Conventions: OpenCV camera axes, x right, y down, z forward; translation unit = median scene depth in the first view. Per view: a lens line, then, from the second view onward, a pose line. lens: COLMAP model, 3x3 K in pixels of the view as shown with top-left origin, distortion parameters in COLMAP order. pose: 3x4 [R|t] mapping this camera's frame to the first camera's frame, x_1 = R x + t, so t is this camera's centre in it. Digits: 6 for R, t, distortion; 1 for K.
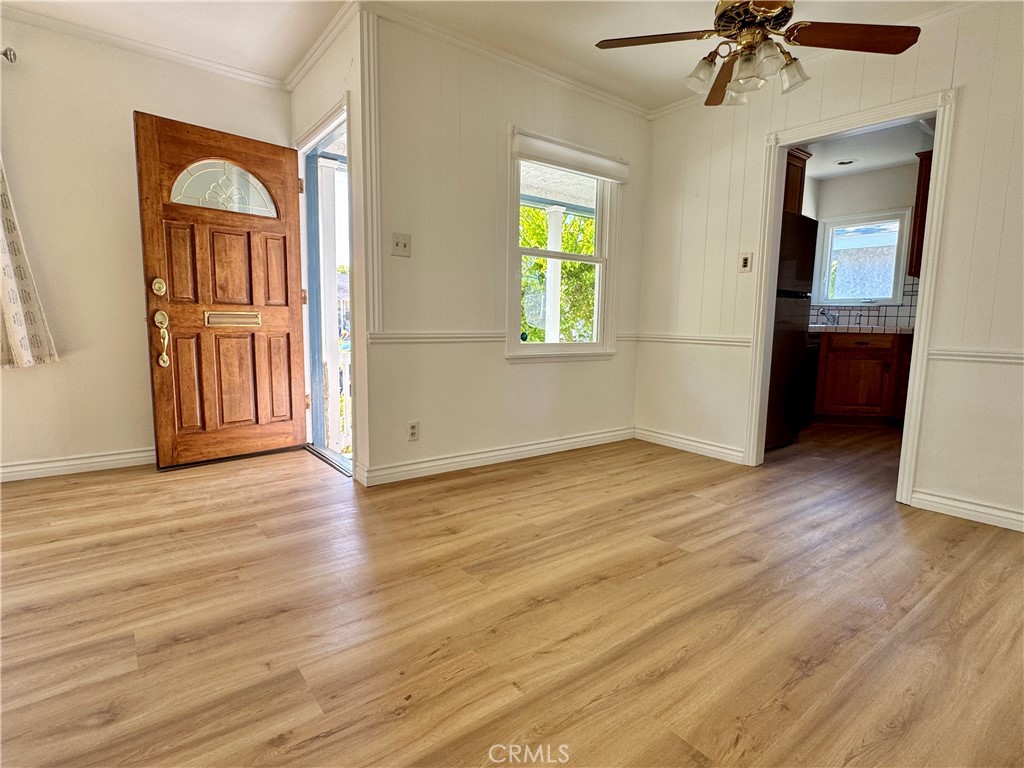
lens RADIAL K [[529.4, 0, 512.0], [0, 529.4, 384.0], [0, 0, 1]] dist [-0.001087, -0.000111]
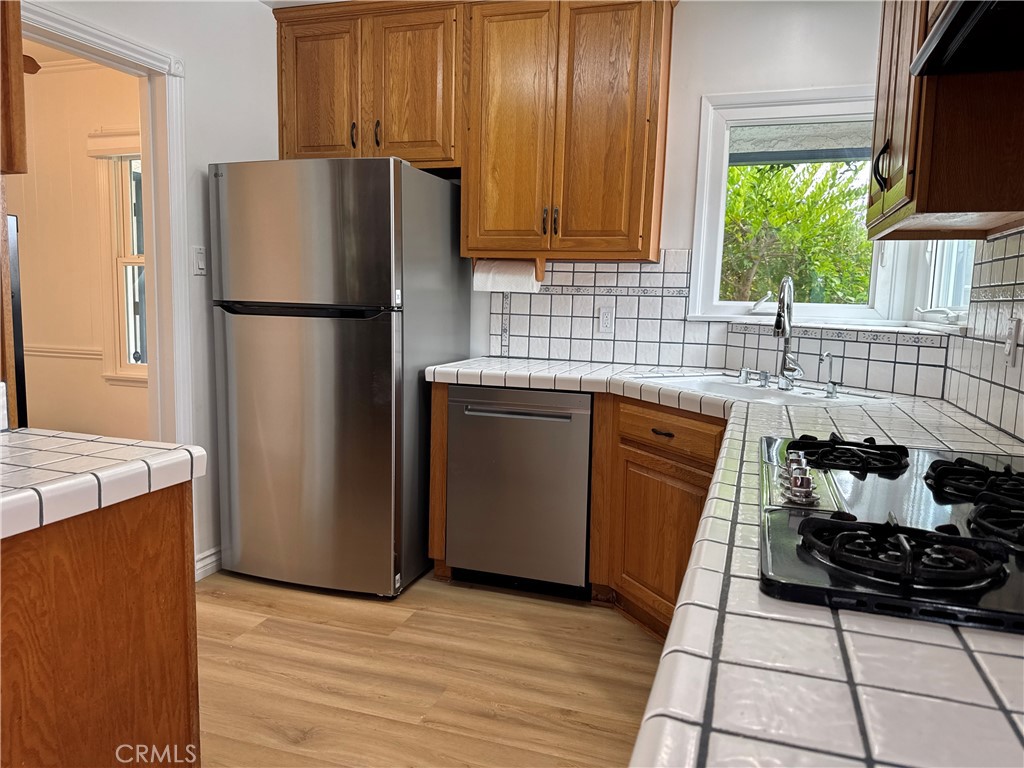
lens RADIAL K [[729.4, 0, 512.0], [0, 729.4, 384.0], [0, 0, 1]] dist [0.086587, 0.000204]
pose [[0.555194, 0.093249, -0.826477, 1.426531], [-0.117482, 0.992524, 0.033064, -0.159972], [0.823382, 0.078740, 0.561998, 0.850234]]
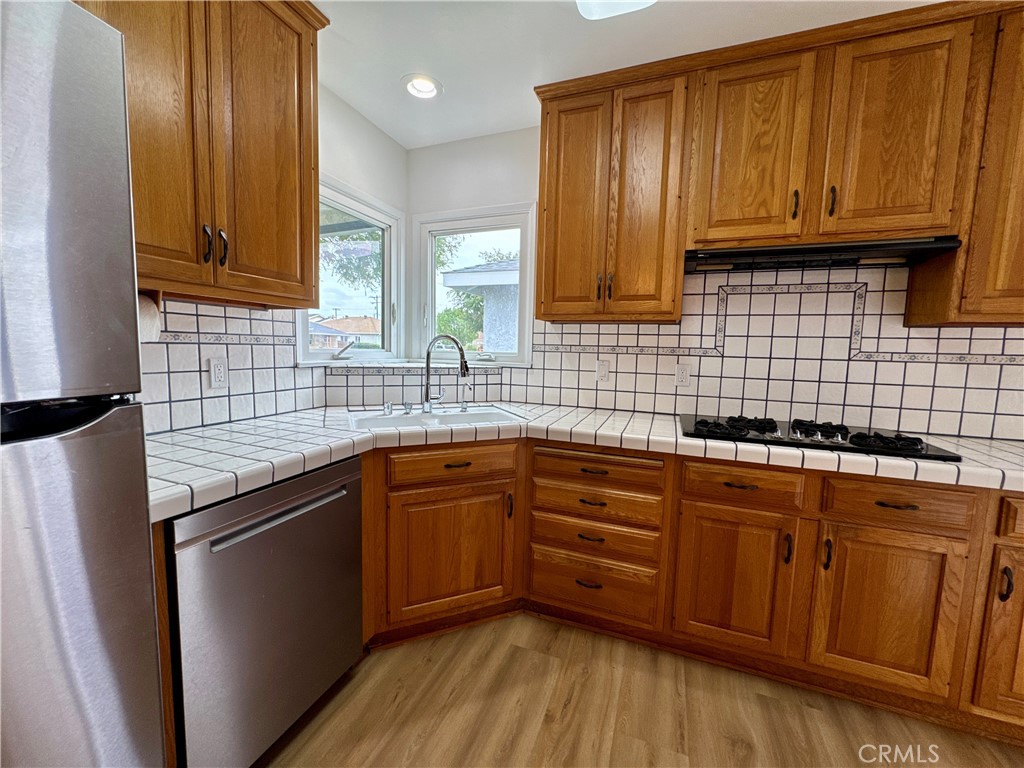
lens RADIAL K [[409.9, 0, 512.0], [0, 409.9, 384.0], [0, 0, 1]] dist [-0.001298, -0.000300]
pose [[0.850516, -0.041521, 0.524308, 0.717715], [0.051434, 0.998667, -0.004348, -0.196313], [-0.523429, 0.030666, 0.851517, 0.932454]]
